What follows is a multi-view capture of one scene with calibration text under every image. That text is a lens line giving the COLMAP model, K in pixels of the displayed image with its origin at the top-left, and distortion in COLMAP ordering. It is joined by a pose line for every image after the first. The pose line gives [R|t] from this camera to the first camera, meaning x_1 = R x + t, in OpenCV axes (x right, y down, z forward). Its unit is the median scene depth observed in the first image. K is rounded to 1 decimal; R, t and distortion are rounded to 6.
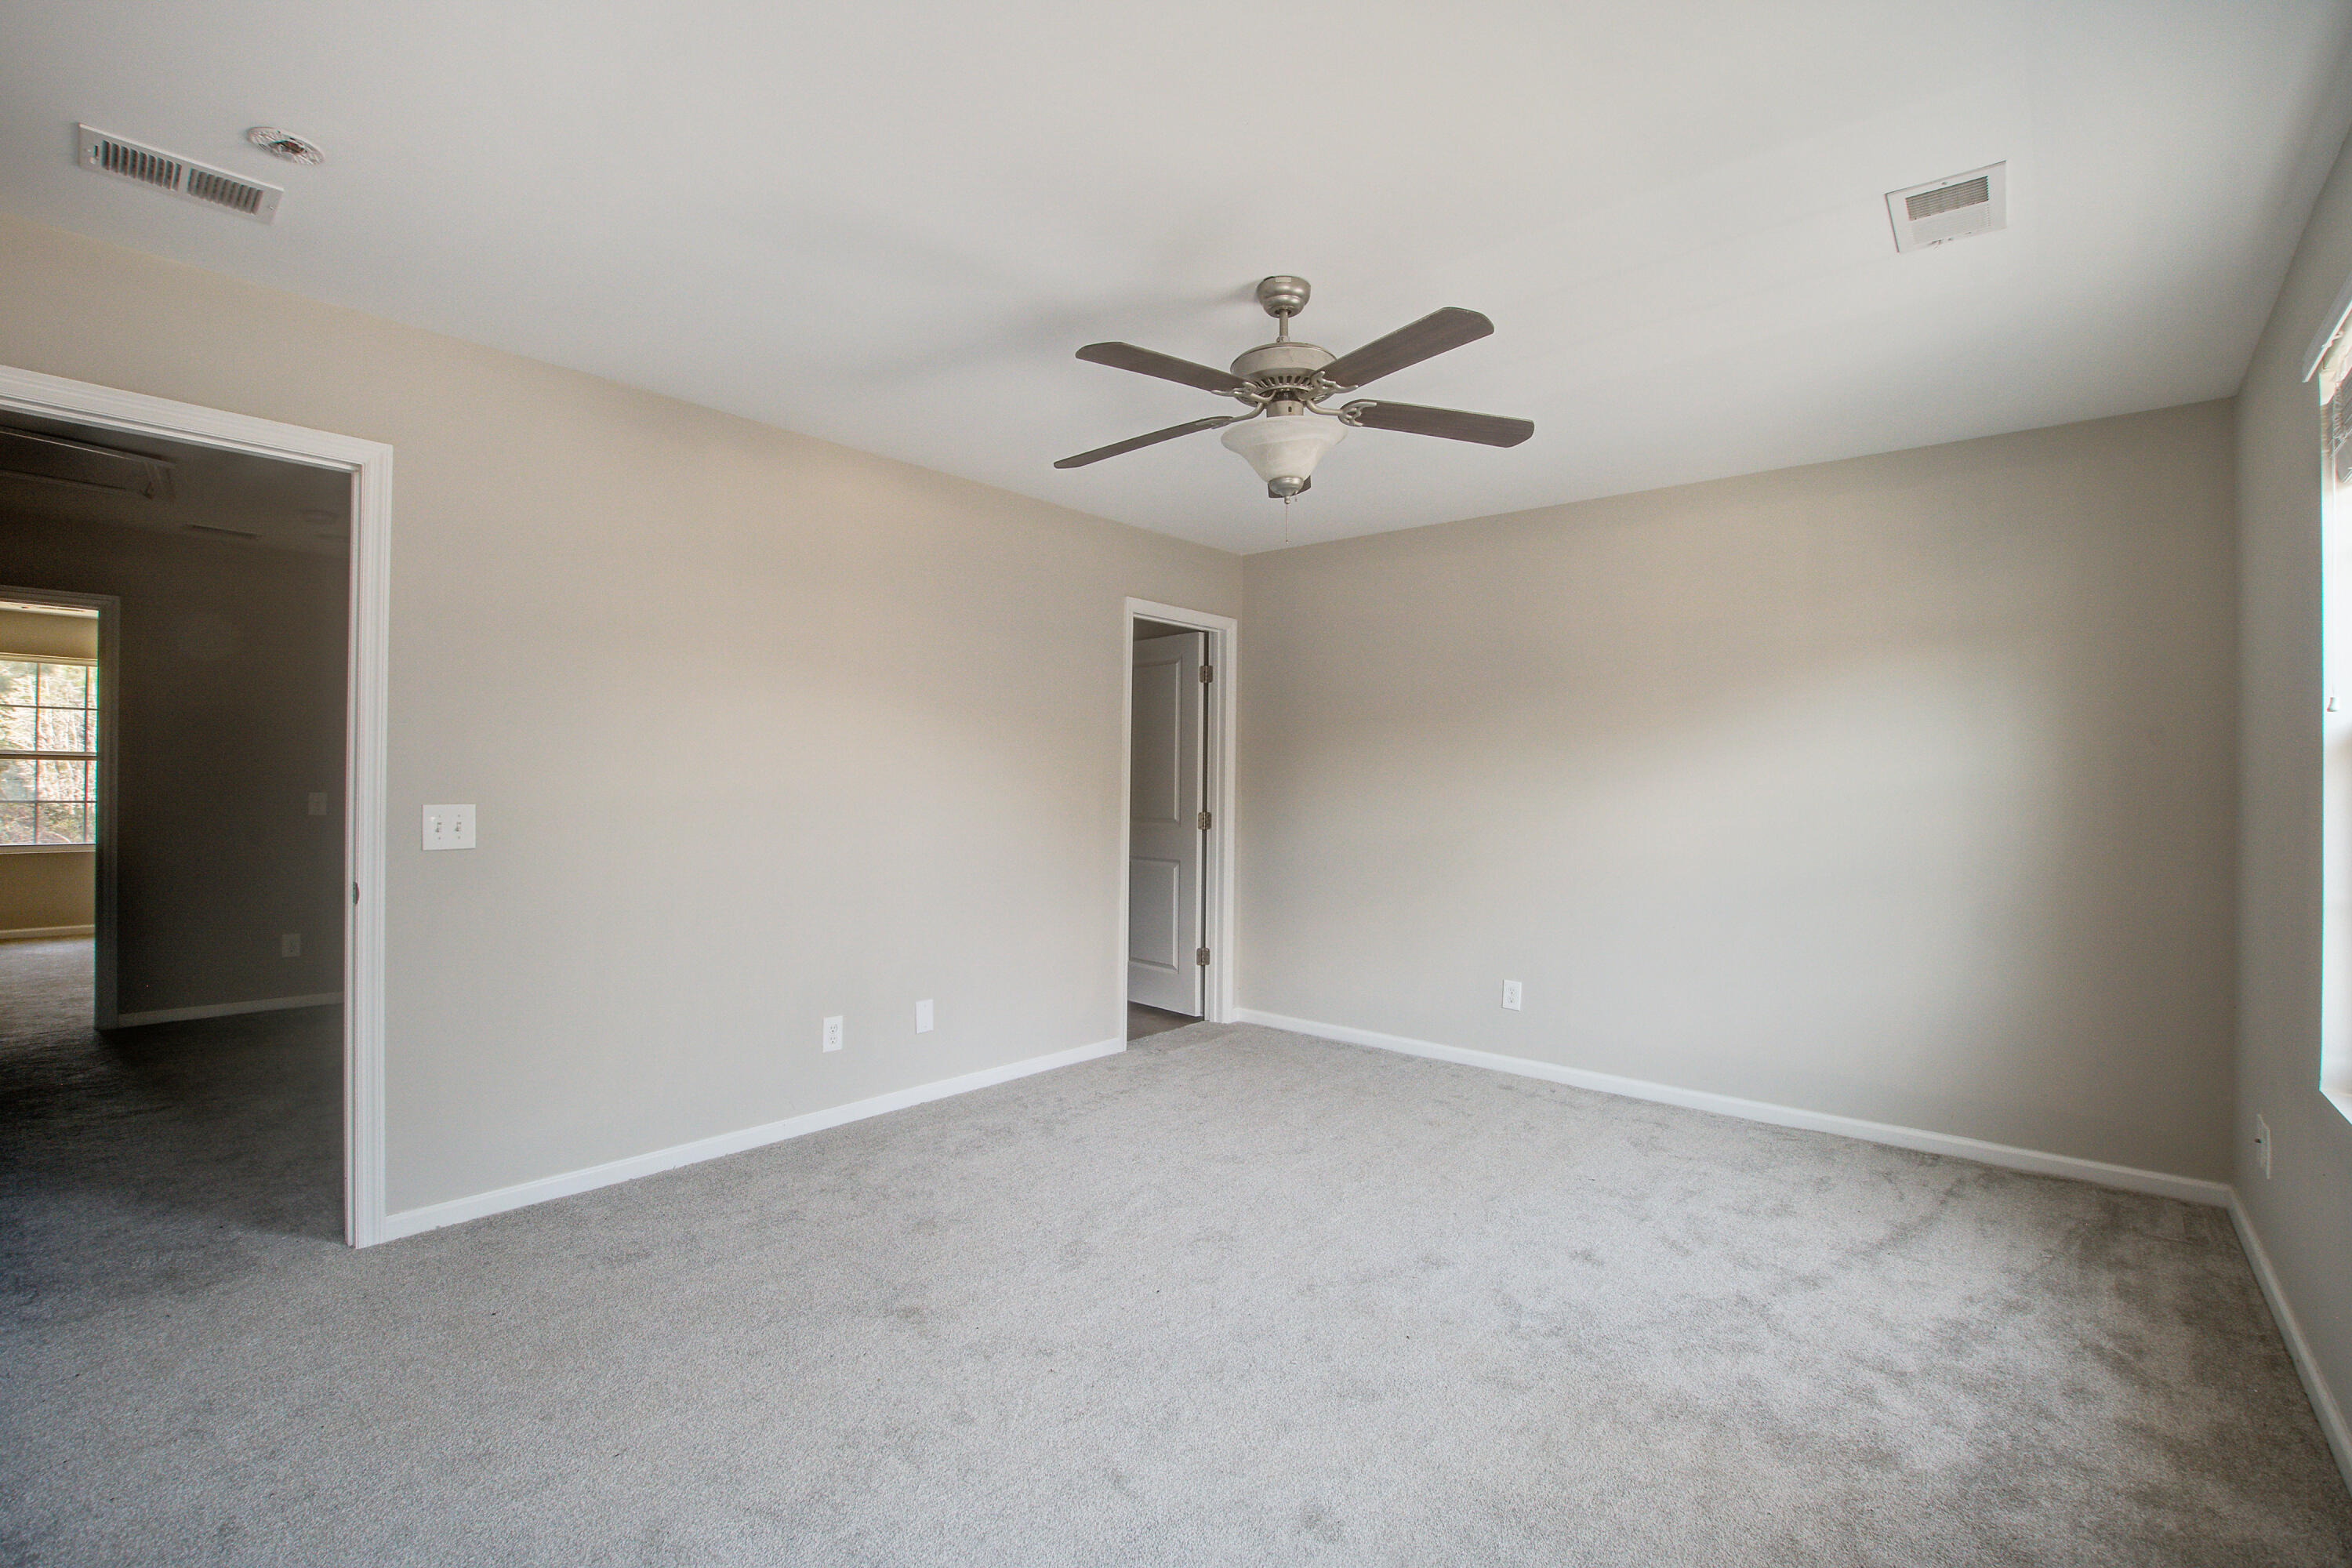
lens RADIAL K [[1038.8, 0, 1176.0], [0, 1038.8, 784.0], [0, 0, 1]] dist [-0.029493, 0.000167]
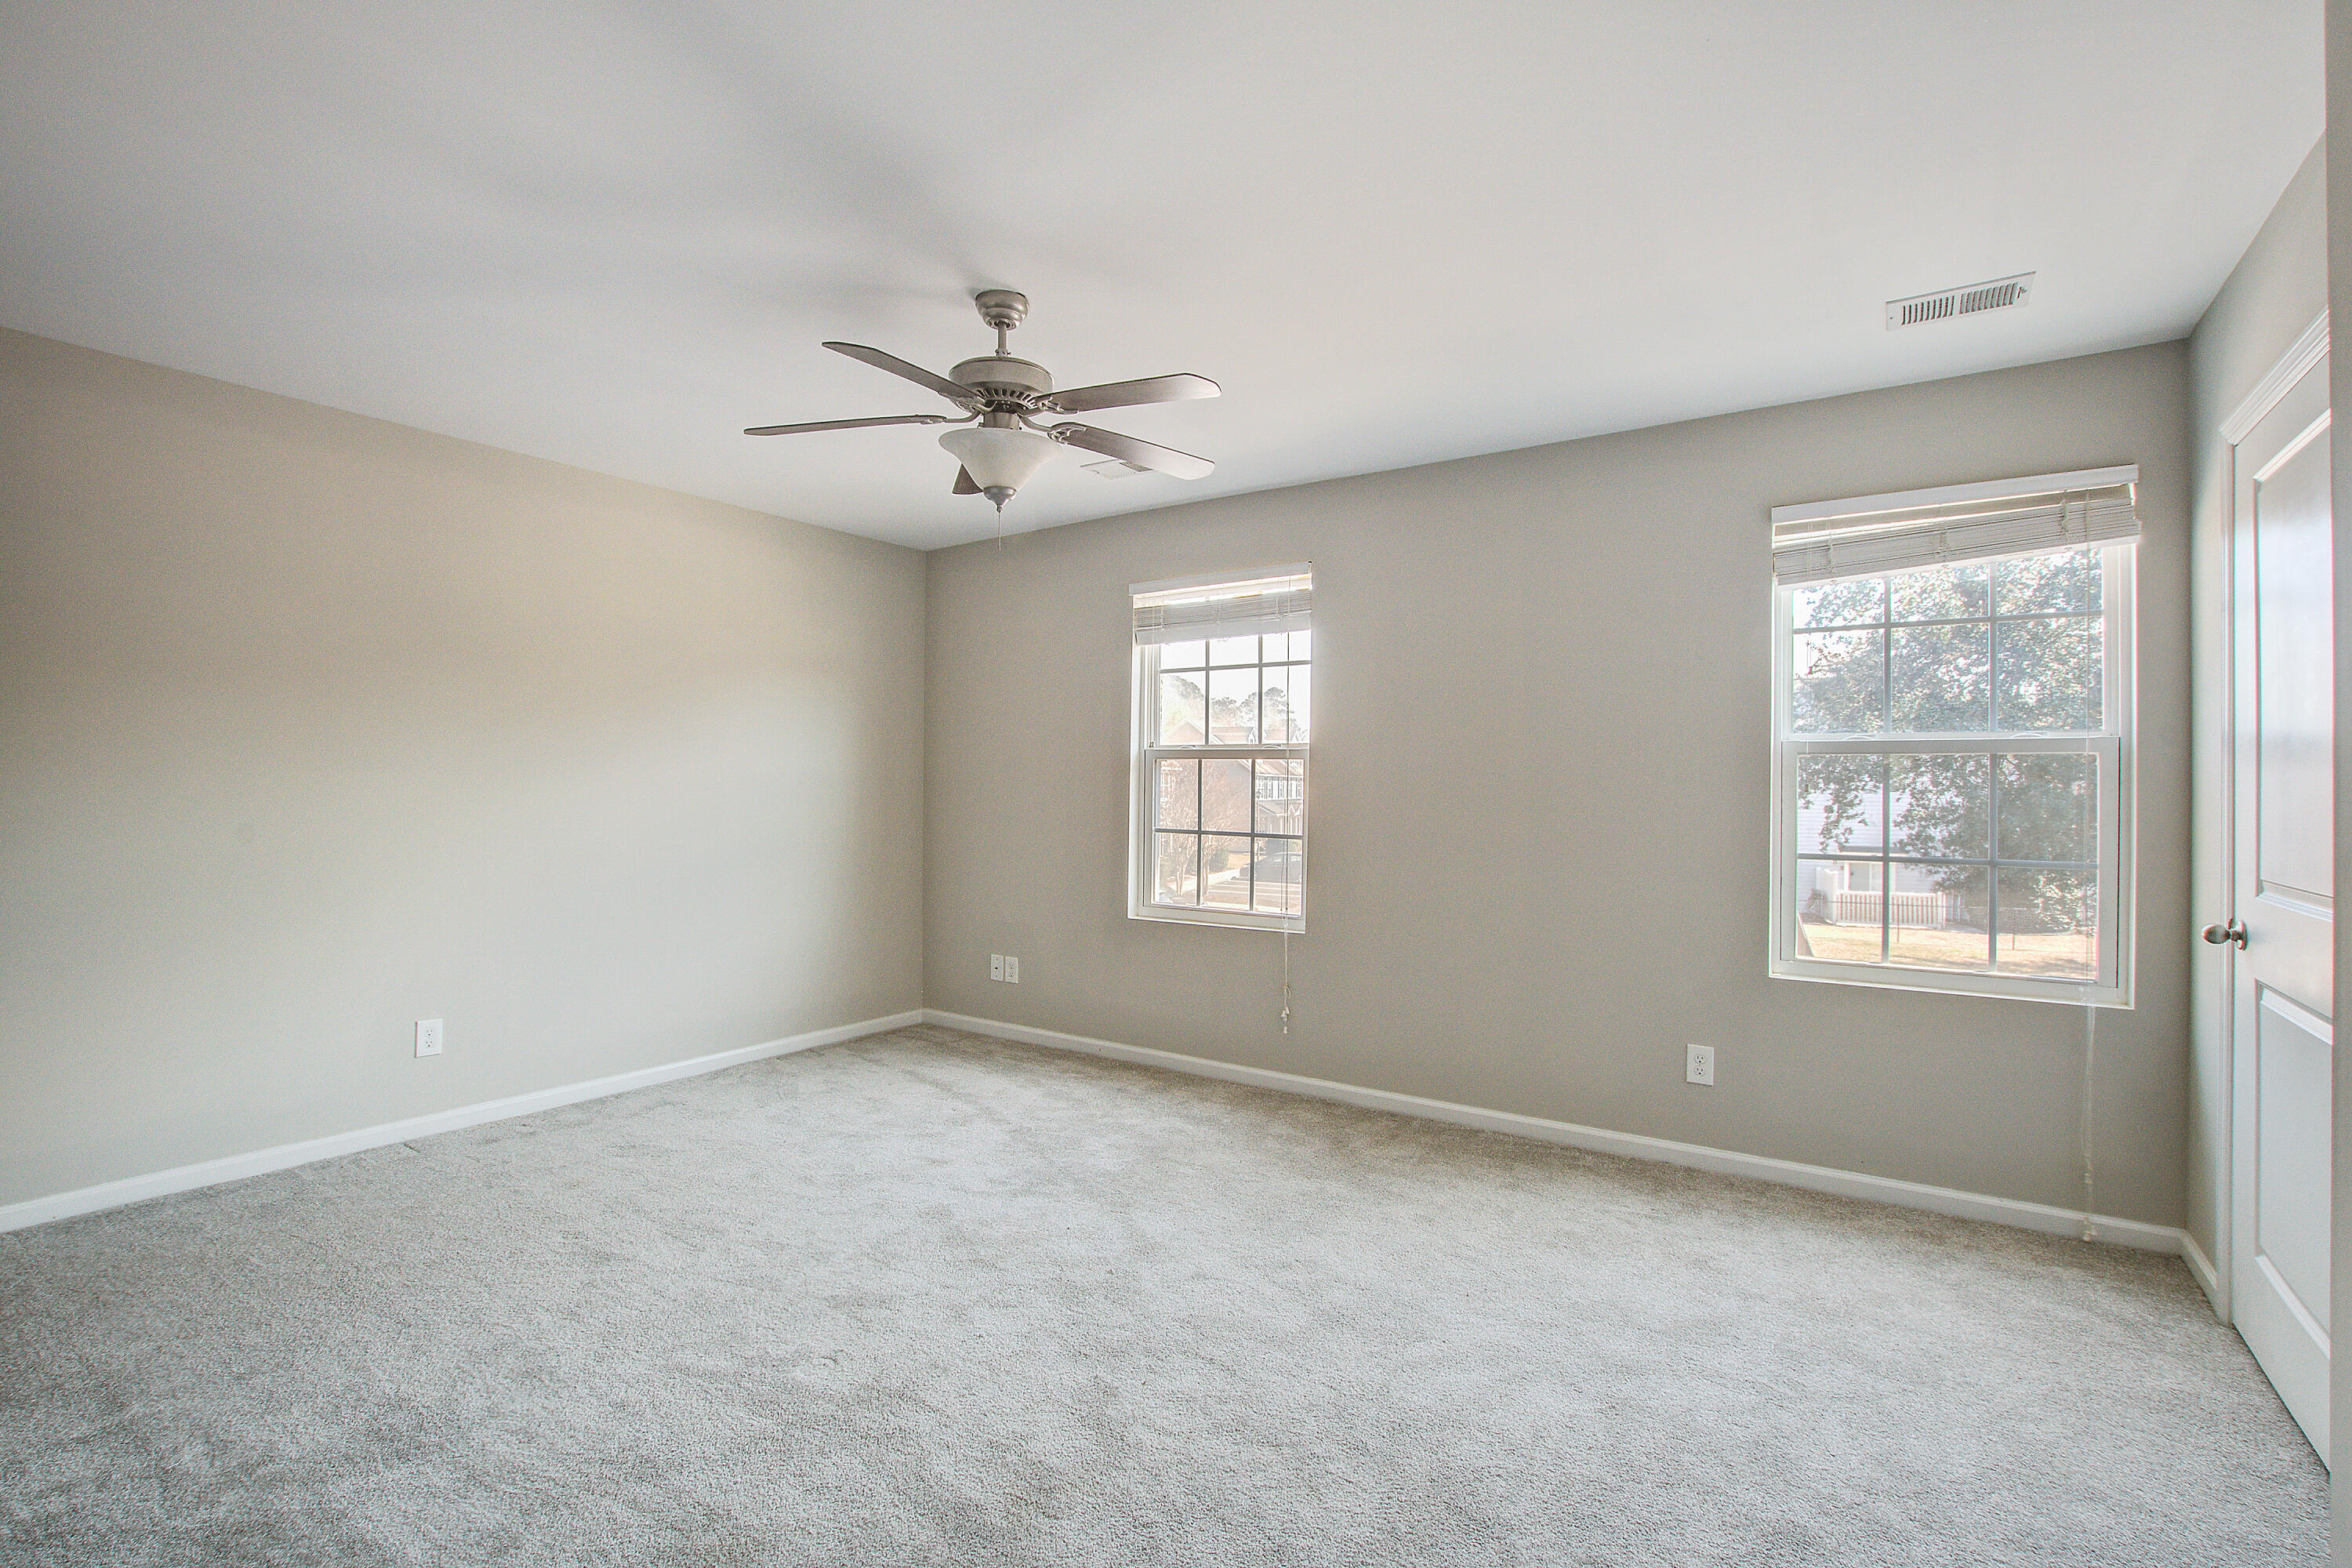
lens RADIAL K [[1038.8, 0, 1176.0], [0, 1038.8, 784.0], [0, 0, 1]] dist [-0.029493, 0.000167]
pose [[-0.103676, -0.010852, 0.994552, -0.855897], [-0.012816, 0.999872, 0.009574, -0.012538], [-0.994529, -0.011754, -0.103802, 0.835777]]
